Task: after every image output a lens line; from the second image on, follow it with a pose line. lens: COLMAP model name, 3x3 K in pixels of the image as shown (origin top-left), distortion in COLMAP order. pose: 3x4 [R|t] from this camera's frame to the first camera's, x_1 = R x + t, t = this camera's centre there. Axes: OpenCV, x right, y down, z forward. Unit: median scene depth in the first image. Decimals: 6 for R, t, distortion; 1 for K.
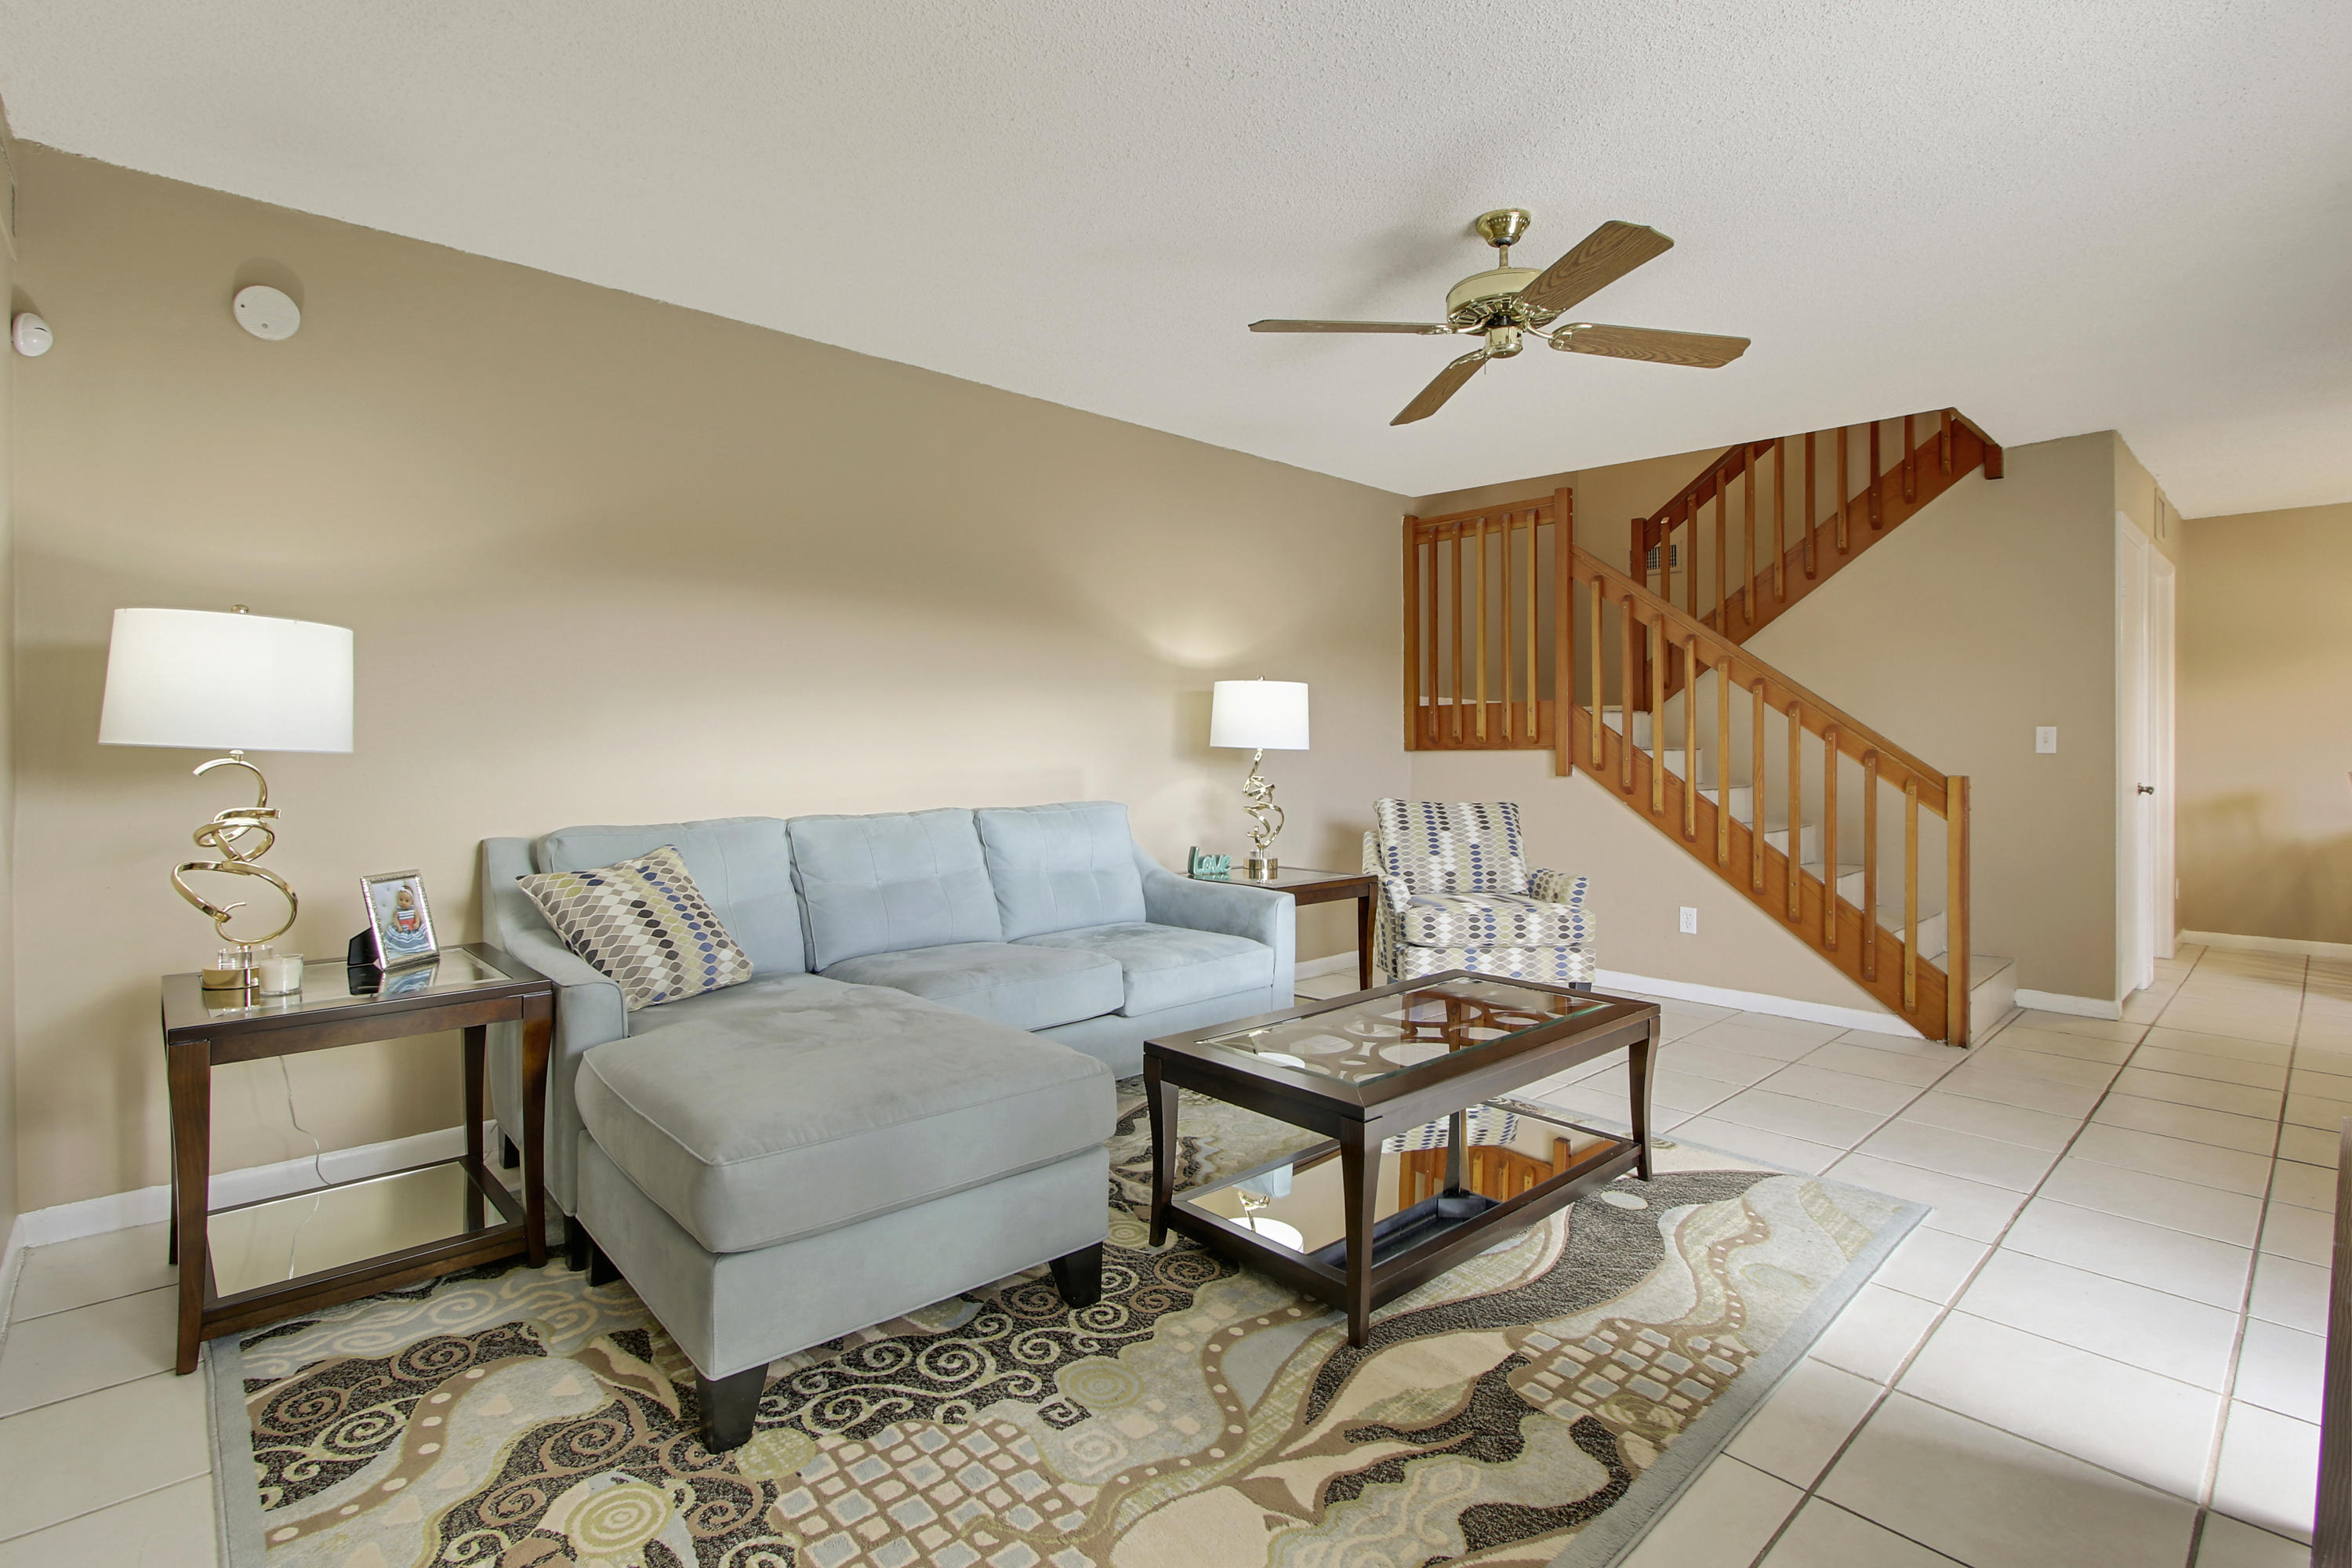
lens RADIAL K [[1103.8, 0, 1176.0], [0, 1103.8, 784.0], [0, 0, 1]] dist [-0.003023, 0.000083]
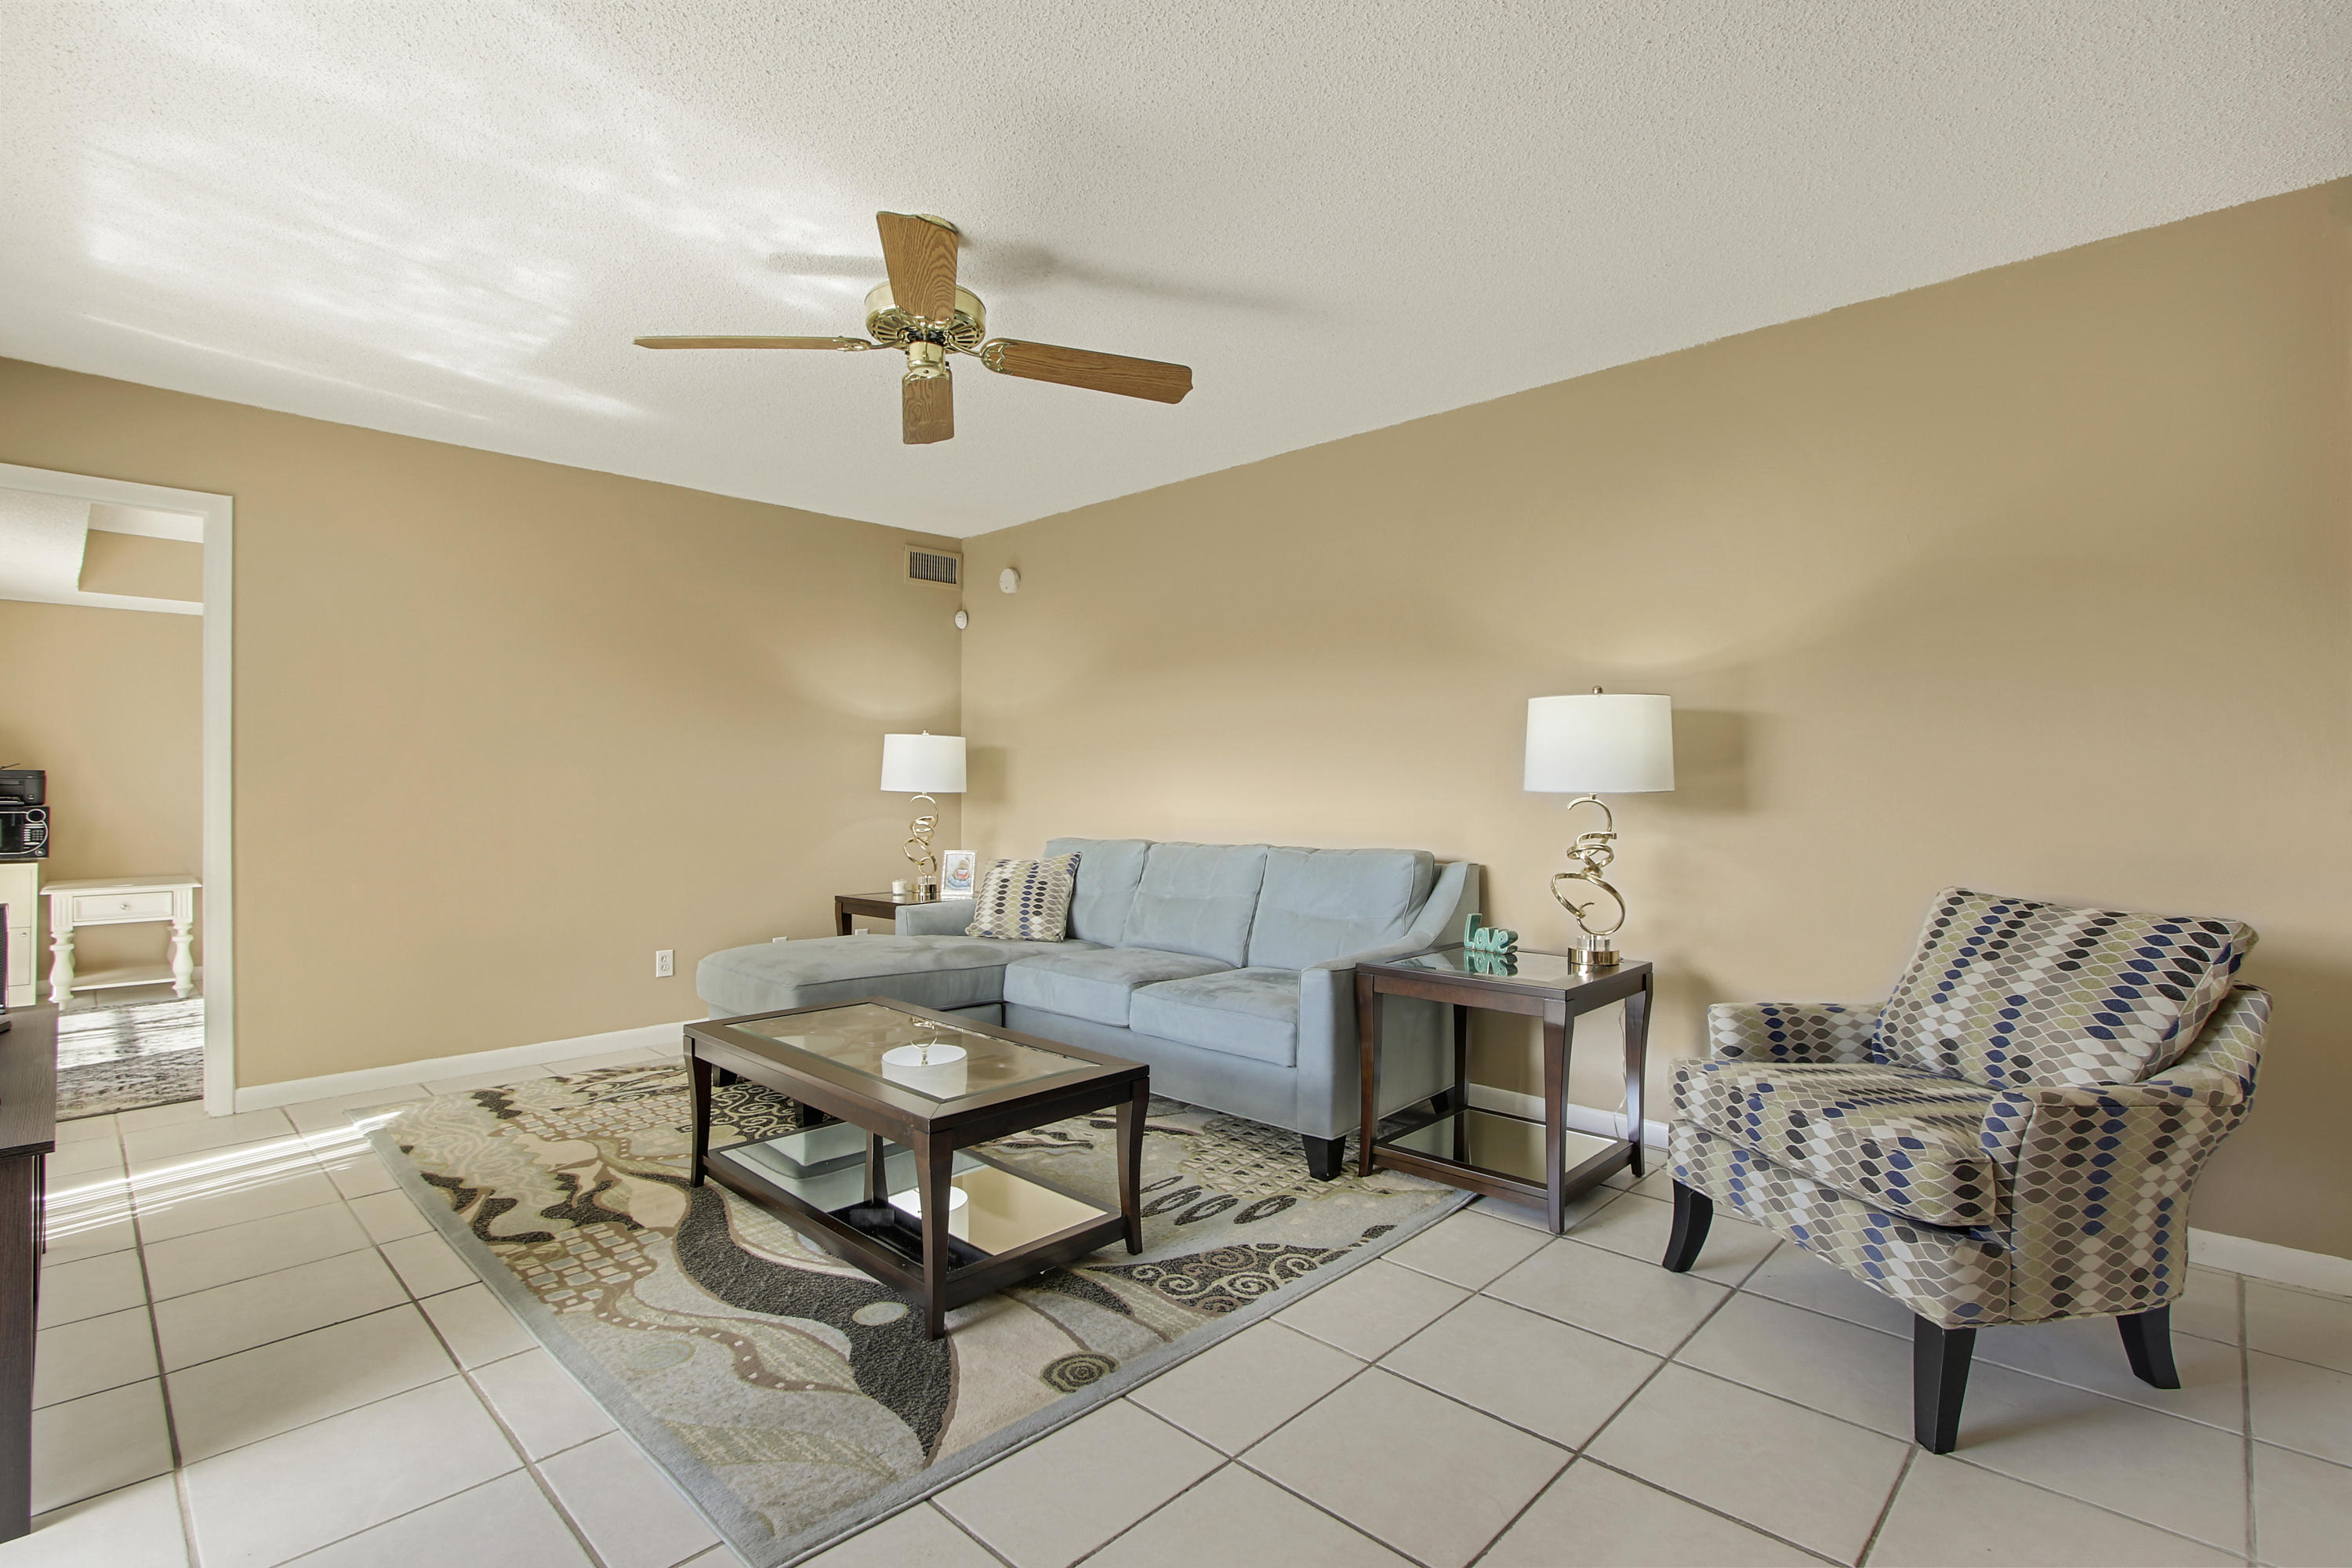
lens RADIAL K [[1103.8, 0, 1176.0], [0, 1103.8, 784.0], [0, 0, 1]] dist [-0.003023, 0.000083]
pose [[0.039558, -0.014405, -0.999113, 1.733188], [-0.024040, 0.999593, -0.015364, -0.033390], [0.998928, 0.024626, 0.039196, 1.610254]]
